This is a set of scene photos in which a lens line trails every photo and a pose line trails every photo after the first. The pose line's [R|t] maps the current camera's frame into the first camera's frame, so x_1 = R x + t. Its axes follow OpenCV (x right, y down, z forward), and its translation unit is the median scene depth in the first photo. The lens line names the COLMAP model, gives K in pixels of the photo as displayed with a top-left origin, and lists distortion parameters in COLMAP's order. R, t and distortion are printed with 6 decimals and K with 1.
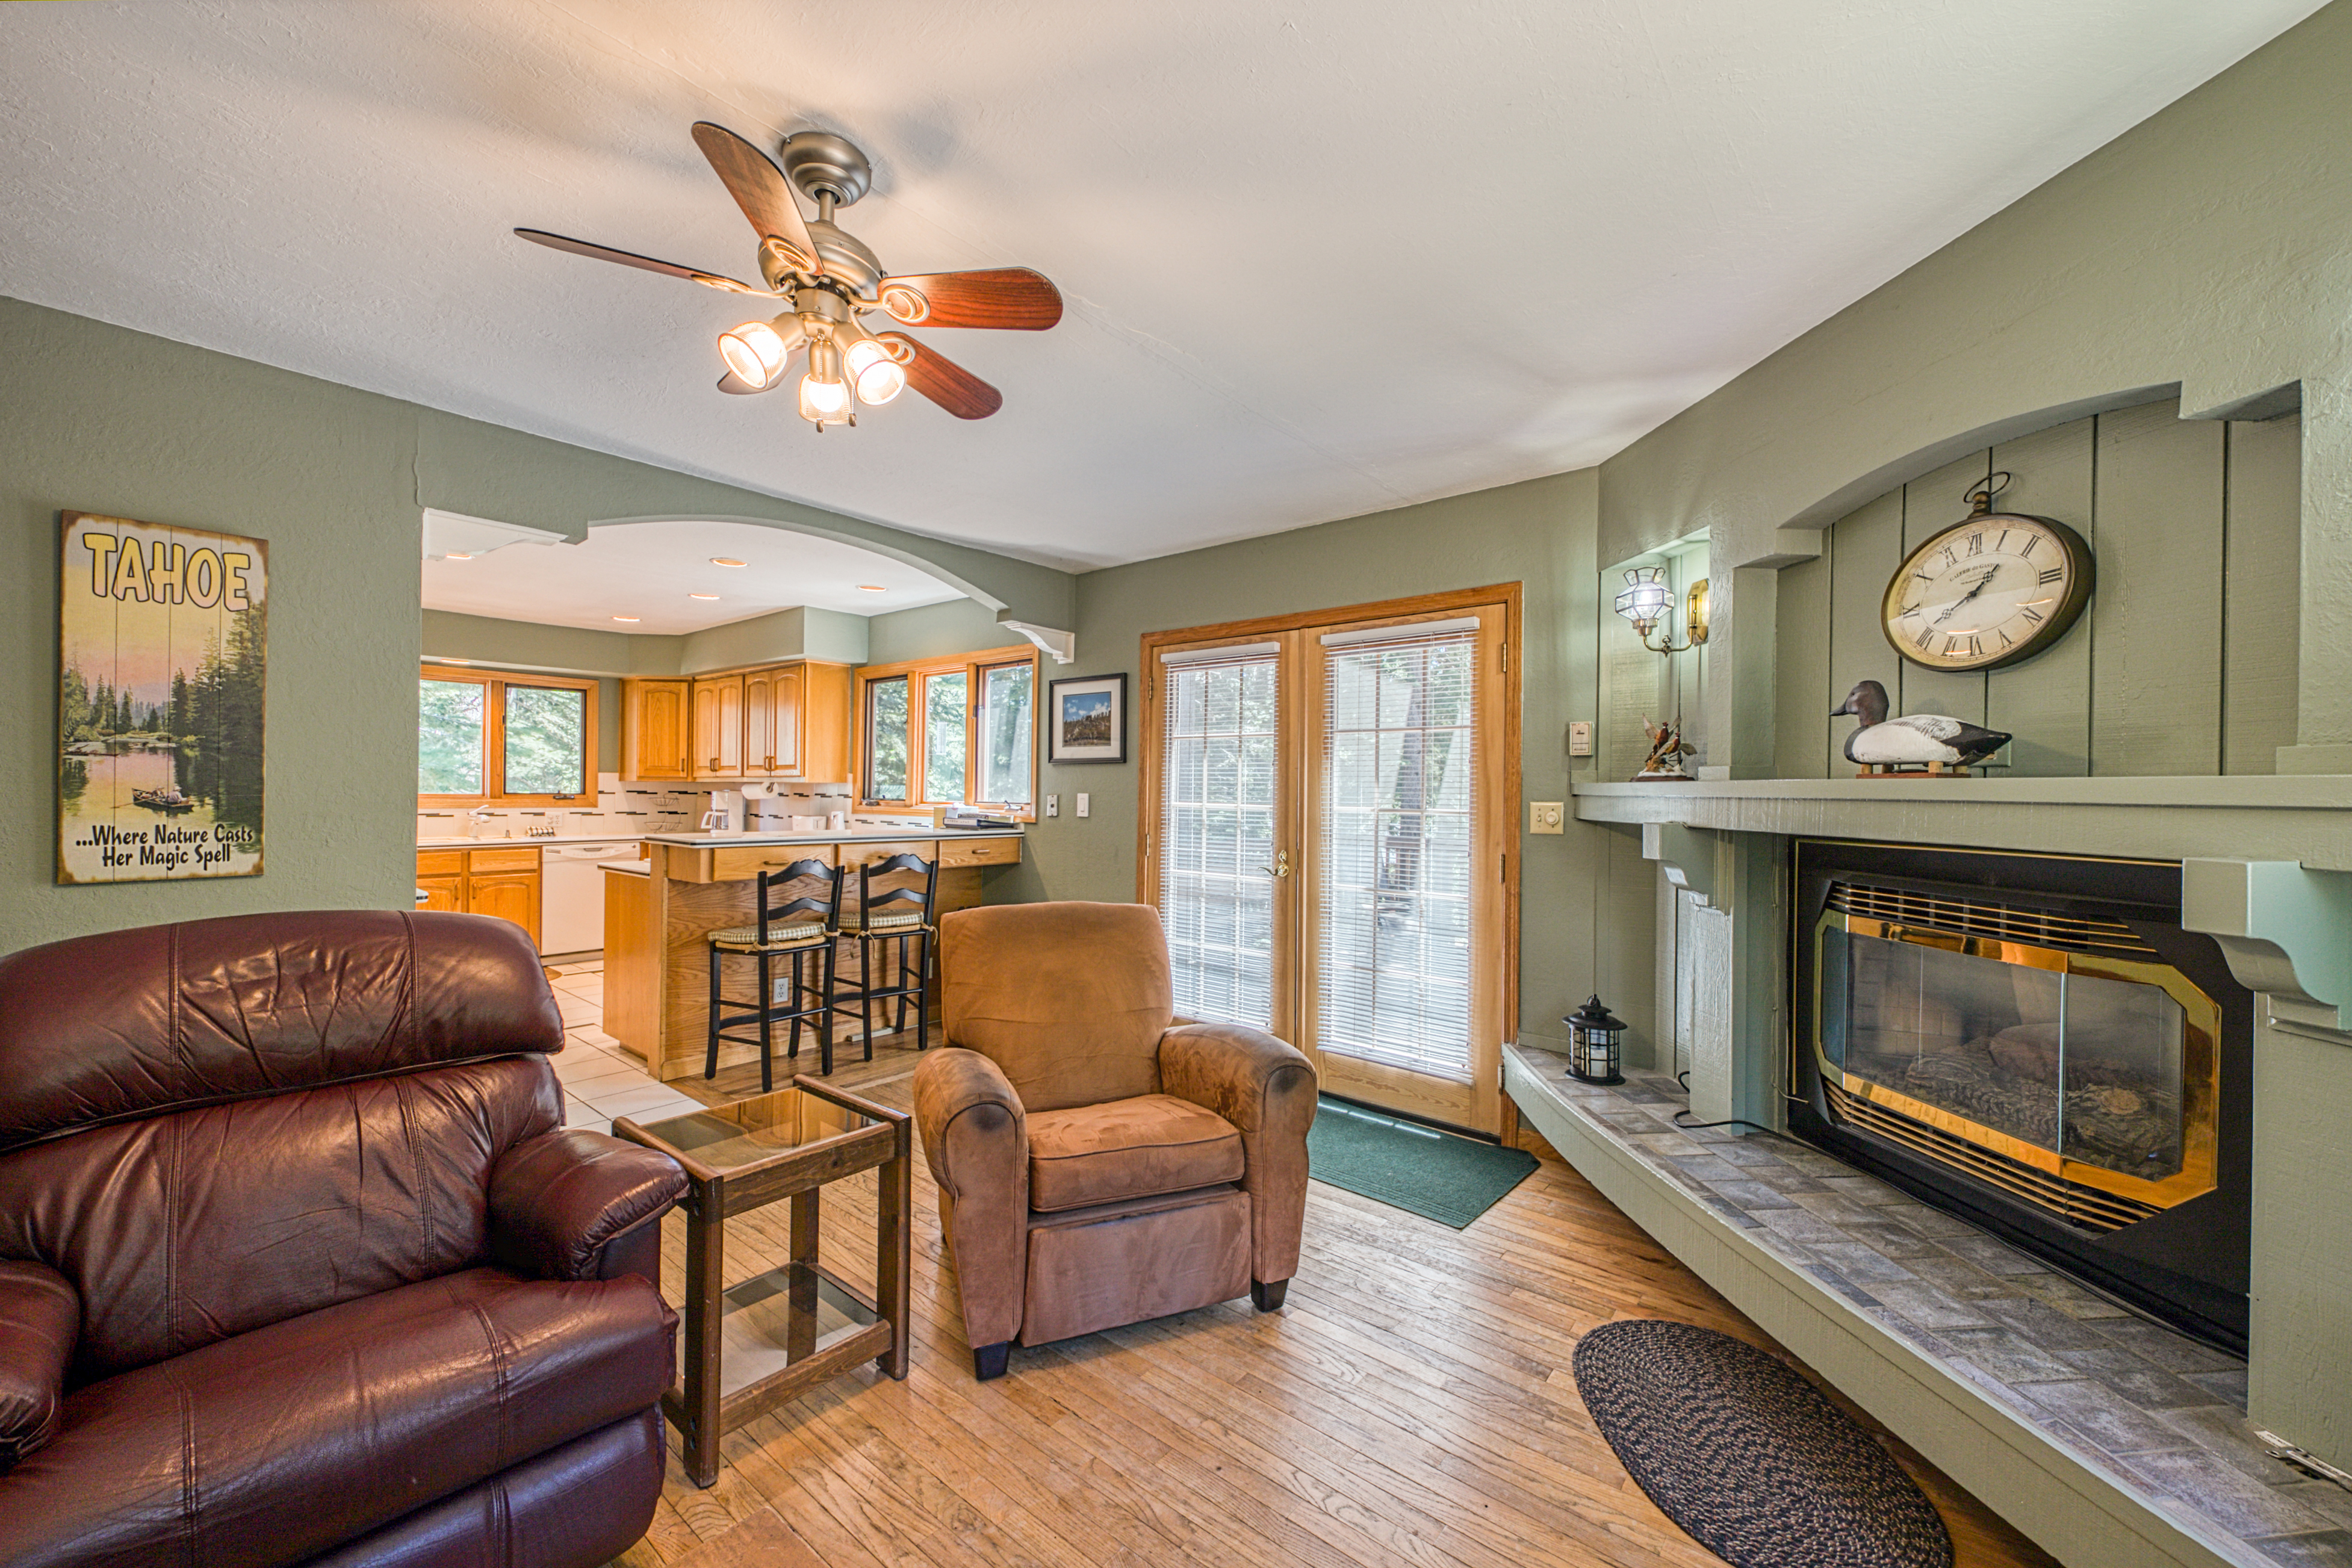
lens RADIAL K [[892.0, 0, 1163.7], [0, 892.0, 789.5], [0, 0, 1]] dist [-0.000859, -0.000091]
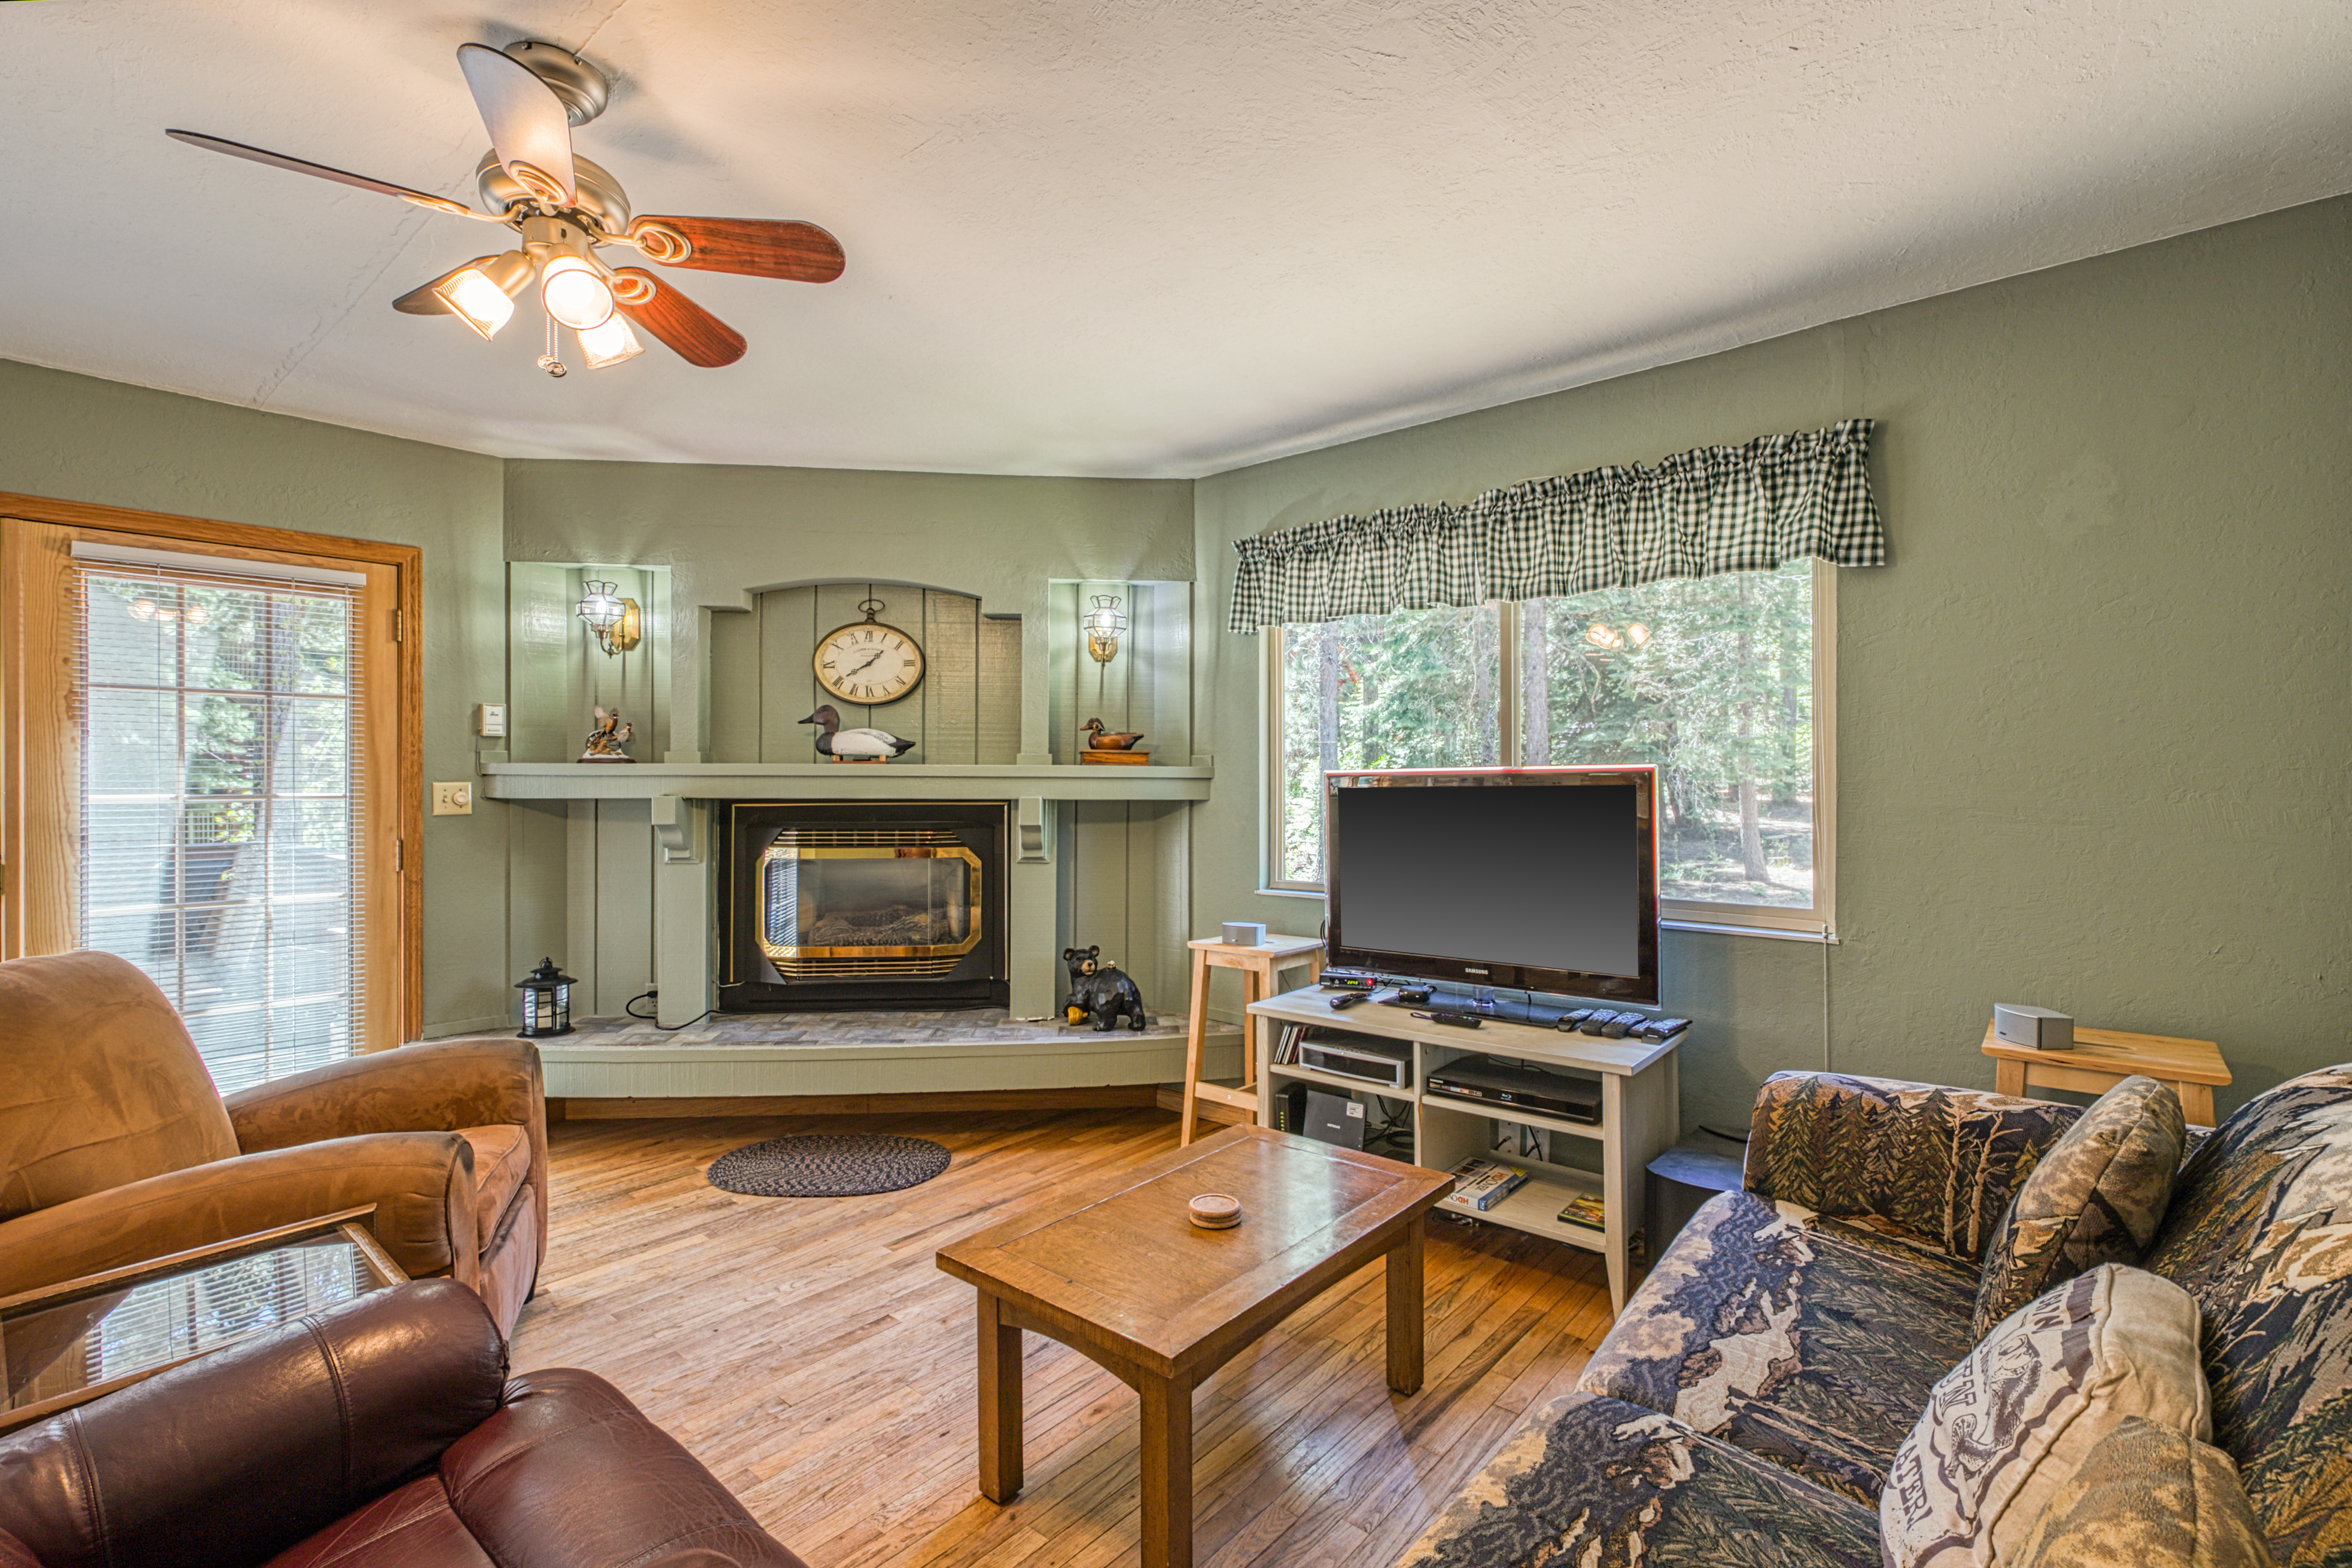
lens RADIAL K [[1039.5, 0, 1176.0], [0, 1039.5, 784.0], [0, 0, 1]] dist [-0.001192, -0.000124]
pose [[0.009538, -0.020578, 0.999743, -0.690019], [-0.000941, 0.999788, 0.020588, -0.008136], [-0.999954, -0.001138, 0.009517, 0.192057]]
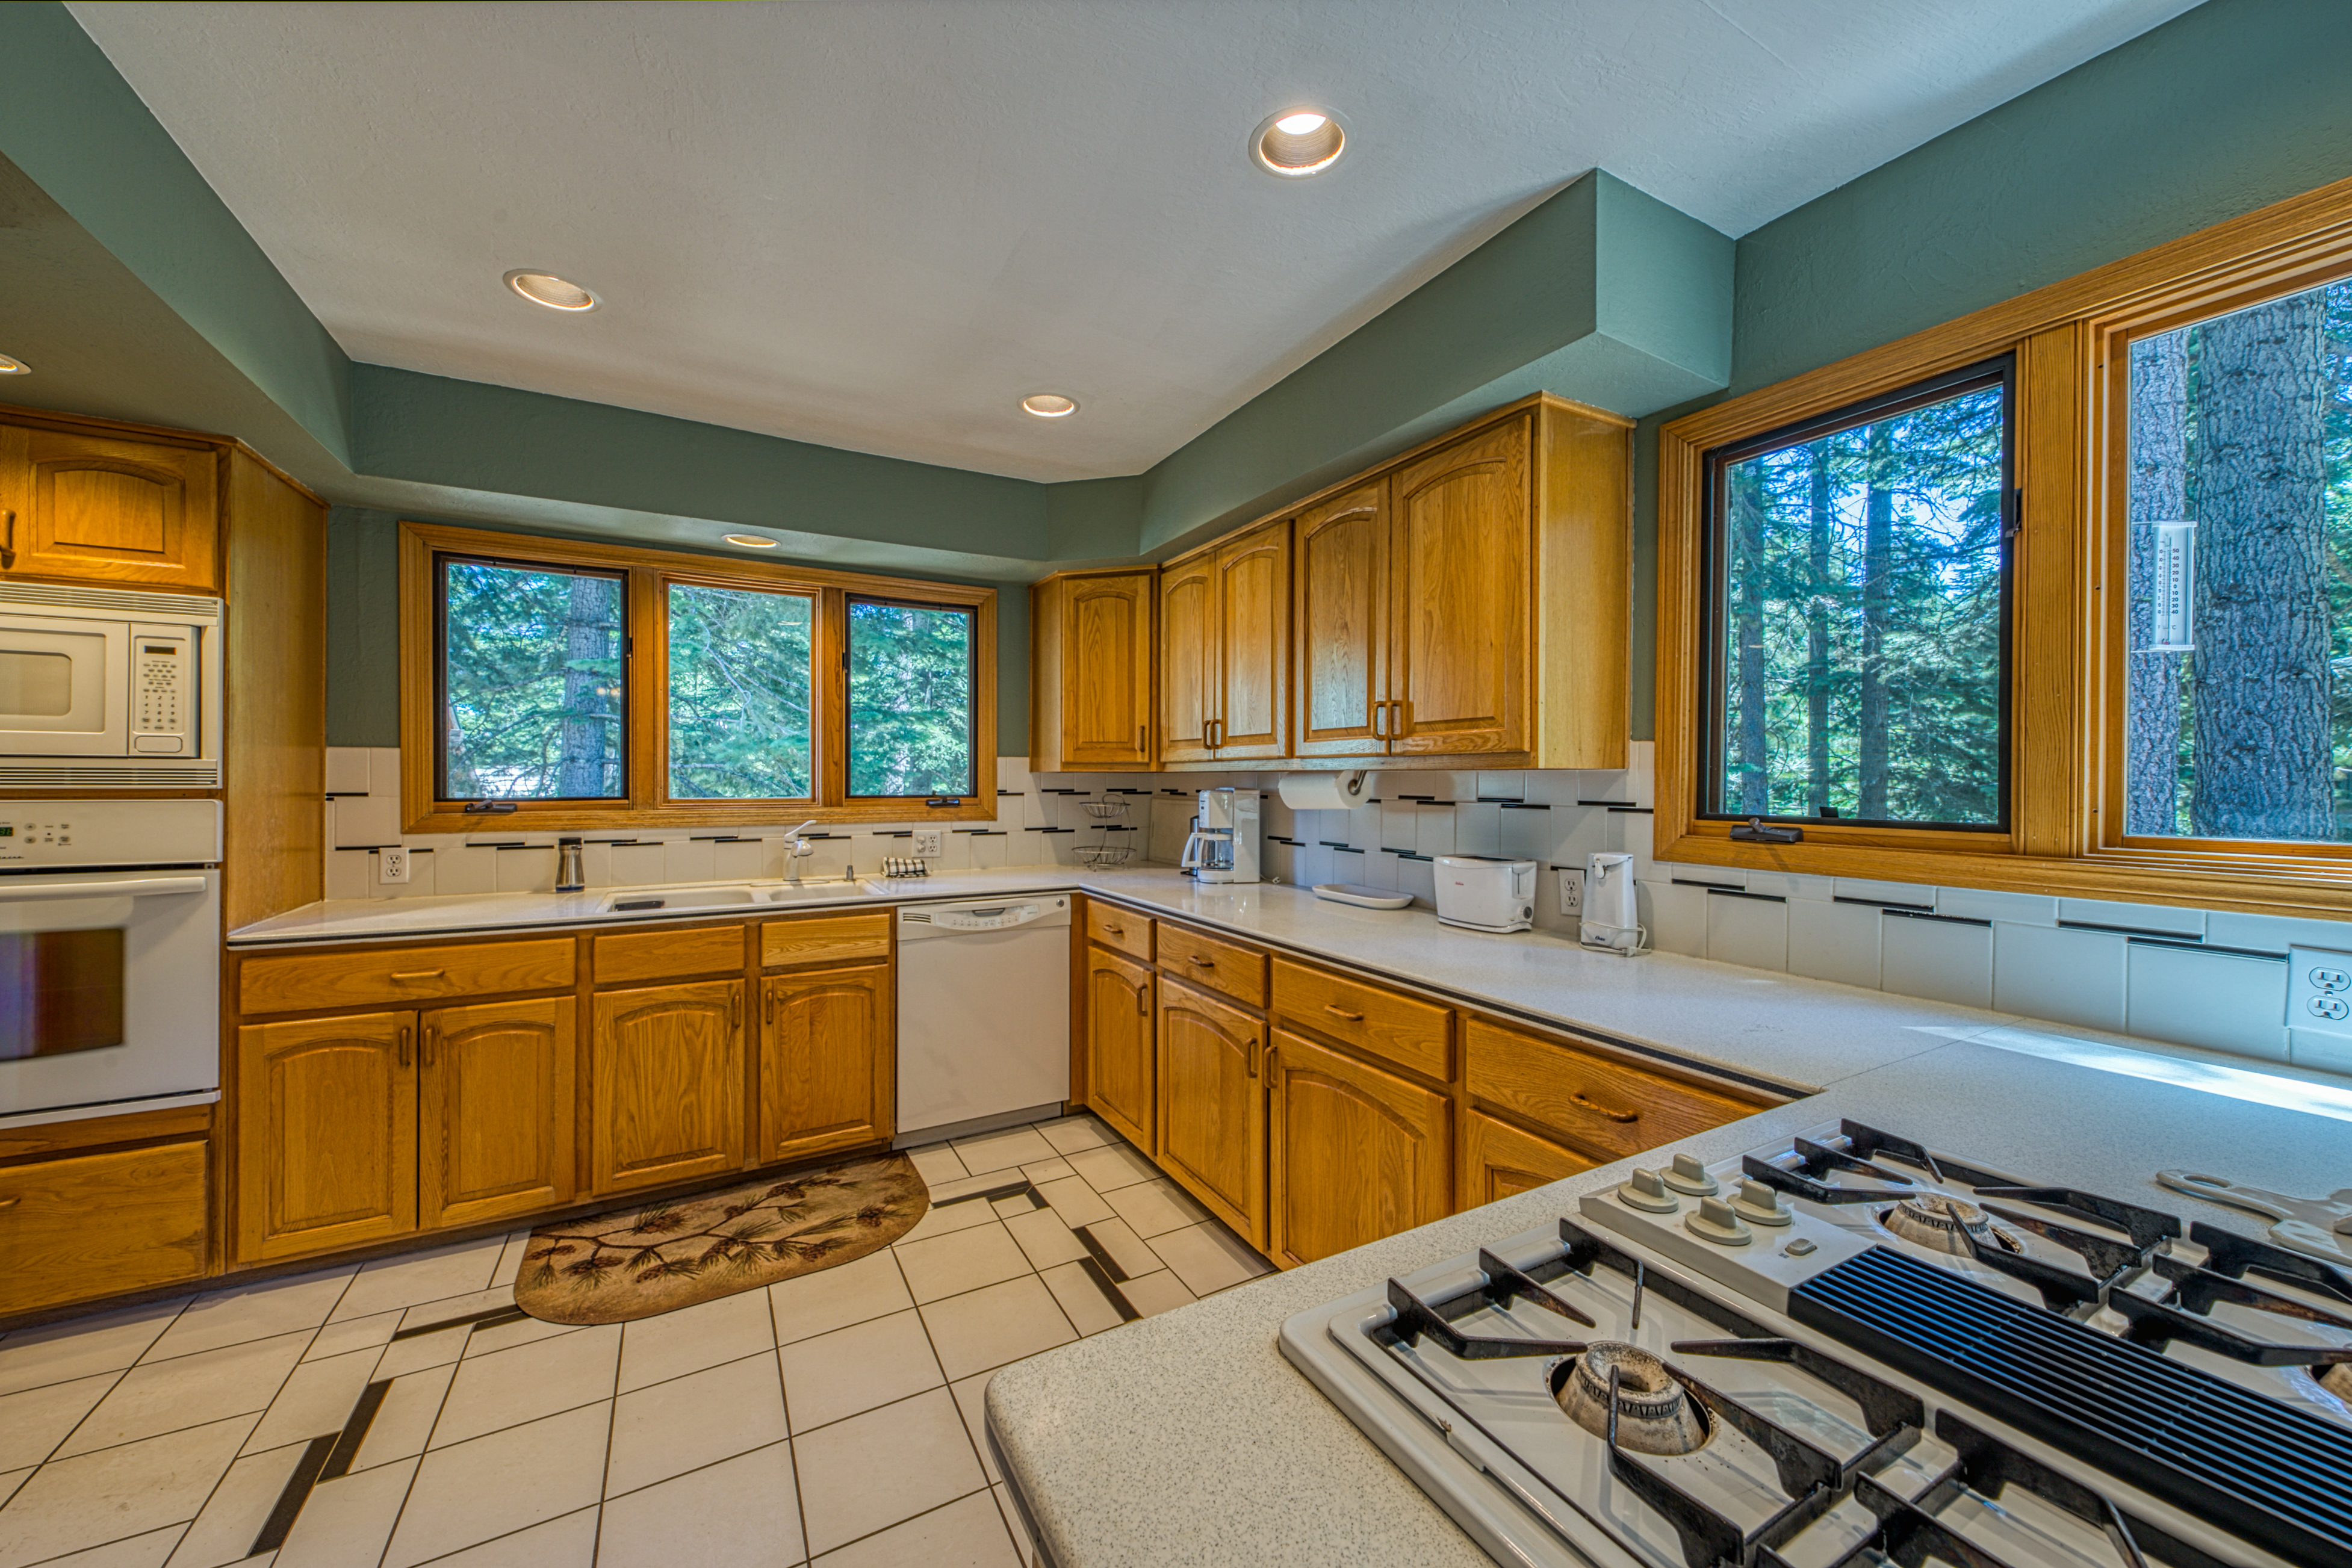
lens RADIAL K [[833.6, 0, 1176.0], [0, 833.6, 784.0], [0, 0, 1]] dist [-0.000060, -0.000017]
pose [[0.937269, -0.004096, -0.348583, -0.749817], [0.005435, 0.999981, 0.002865, -0.006775], [0.348565, -0.004580, 0.937273, 1.186805]]
